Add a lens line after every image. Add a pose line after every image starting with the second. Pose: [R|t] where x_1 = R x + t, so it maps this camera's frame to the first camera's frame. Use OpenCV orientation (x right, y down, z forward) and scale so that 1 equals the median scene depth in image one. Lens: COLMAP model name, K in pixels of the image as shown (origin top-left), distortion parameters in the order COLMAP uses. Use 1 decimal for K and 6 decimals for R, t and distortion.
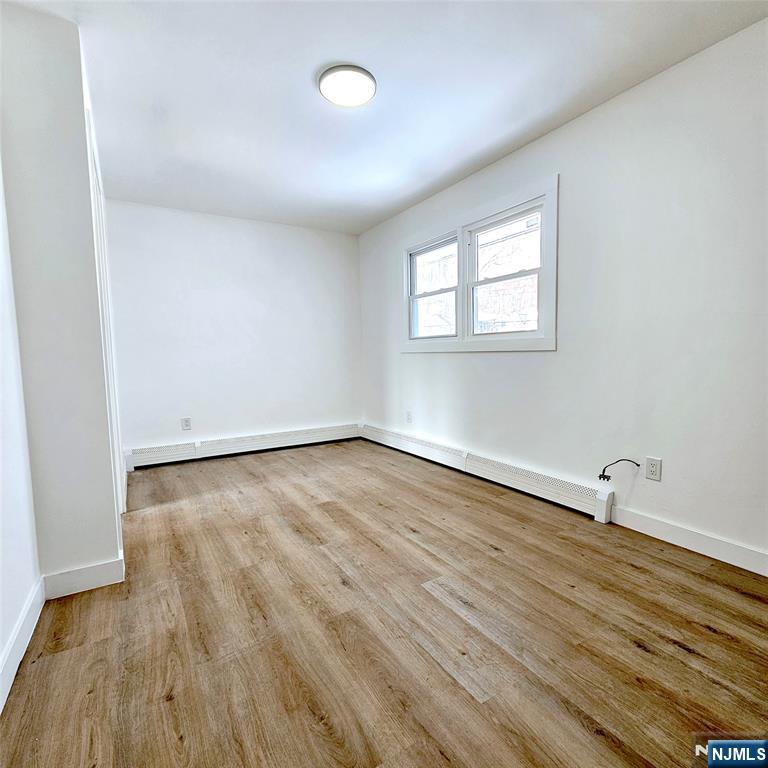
lens RADIAL K [[413.0, 0, 384.0], [0, 413.0, 384.0], [0, 0, 1]] dist [-0.002432, 0.000629]
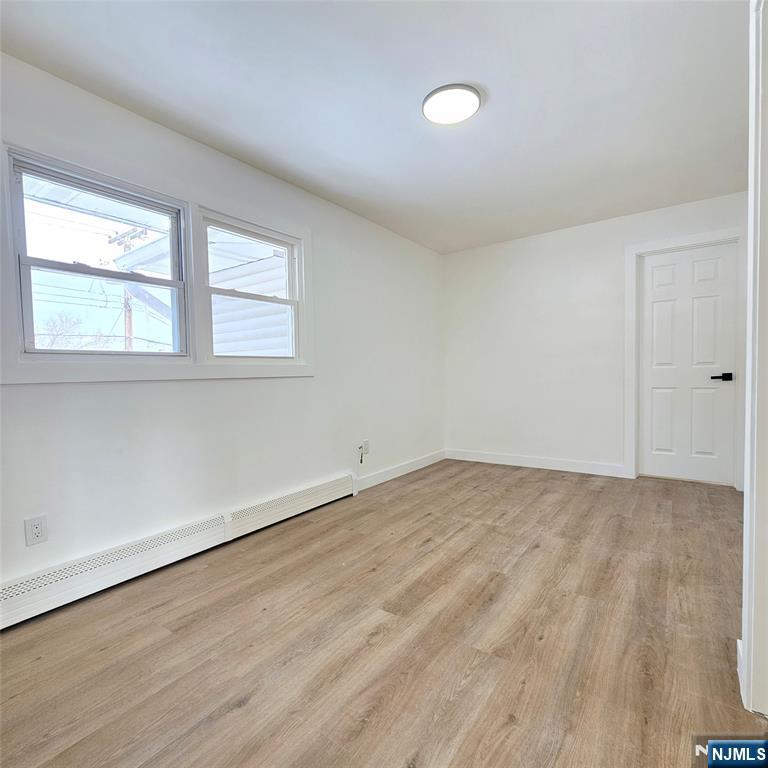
lens RADIAL K [[413.0, 0, 384.0], [0, 413.0, 384.0], [0, 0, 1]] dist [-0.002432, 0.000629]
pose [[-0.383844, -0.000856, 0.923398, -0.869006], [0.097241, 0.994402, 0.041344, -0.102144], [-0.918264, 0.105661, -0.381612, 1.471397]]
